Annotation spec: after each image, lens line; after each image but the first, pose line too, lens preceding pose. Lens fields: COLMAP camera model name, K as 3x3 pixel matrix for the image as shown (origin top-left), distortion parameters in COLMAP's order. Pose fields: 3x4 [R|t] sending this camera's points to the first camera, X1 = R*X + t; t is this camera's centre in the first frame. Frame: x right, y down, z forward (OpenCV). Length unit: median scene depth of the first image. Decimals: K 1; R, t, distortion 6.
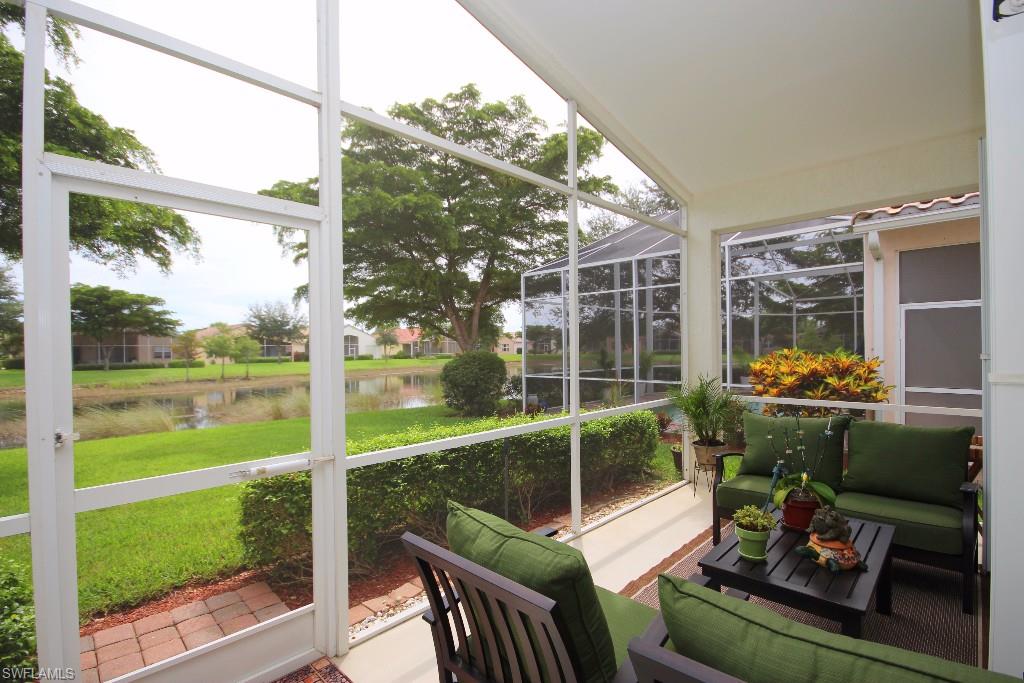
lens RADIAL K [[474.3, 0, 520.4], [0, 474.3, 354.7], [0, 0, 1]] dist [-0.003083, -0.003925]
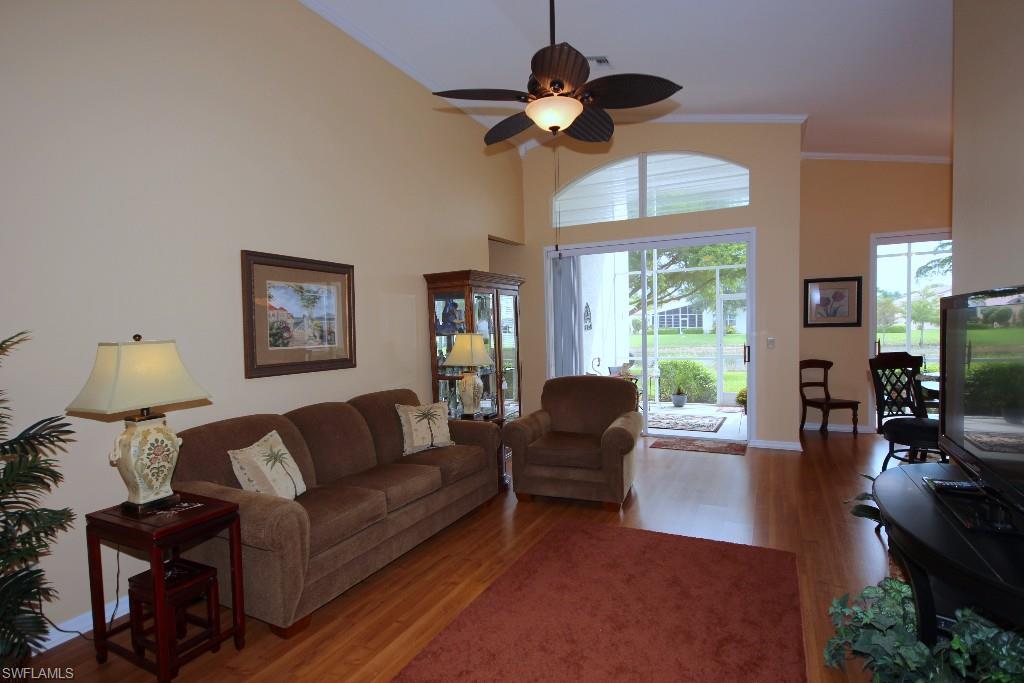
lens RADIAL K [[516.7, 0, 514.8], [0, 516.7, 344.7], [0, 0, 1]] dist [0.003144, 0.004793]
pose [[0.299574, 0.041639, -0.953164, 0.130971], [0.007212, 0.998920, 0.045905, -0.003996], [0.954046, -0.020626, 0.298950, -0.109867]]
